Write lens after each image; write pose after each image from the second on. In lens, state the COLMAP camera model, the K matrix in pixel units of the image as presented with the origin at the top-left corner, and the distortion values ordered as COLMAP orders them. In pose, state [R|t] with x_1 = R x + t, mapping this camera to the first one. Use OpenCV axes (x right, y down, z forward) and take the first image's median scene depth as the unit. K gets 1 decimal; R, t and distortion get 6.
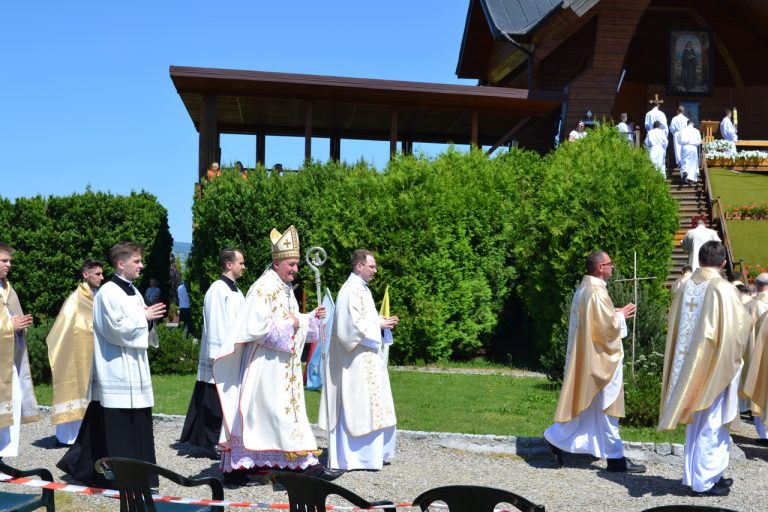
lens RADIAL K [[1212.5, 0, 384.0], [0, 1212.5, 256.0], [0, 0, 1]] dist [-0.017764, 0.018750]
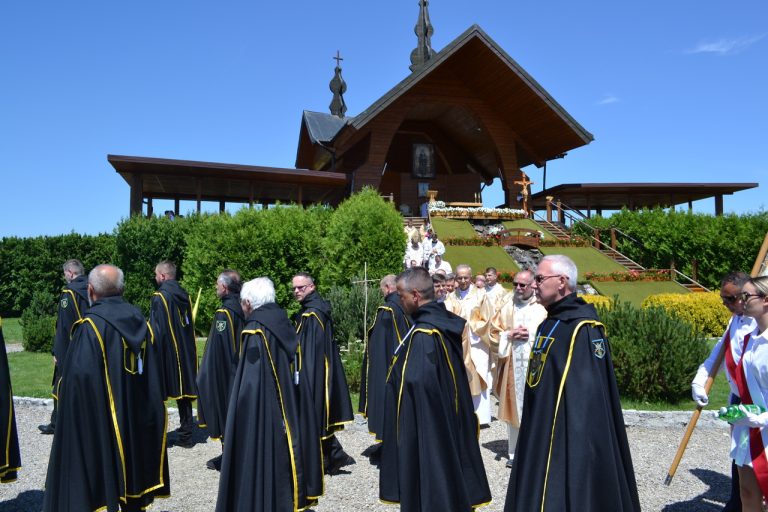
lens RADIAL K [[616.4, 0, 384.0], [0, 616.4, 256.0], [0, 0, 1]] dist [-0.084203, 0.011270]
pose [[0.986456, -0.010824, 0.163669, 0.056227], [0.014494, 0.999669, -0.021243, 0.002487], [-0.163385, 0.023328, 0.986287, 0.137955]]
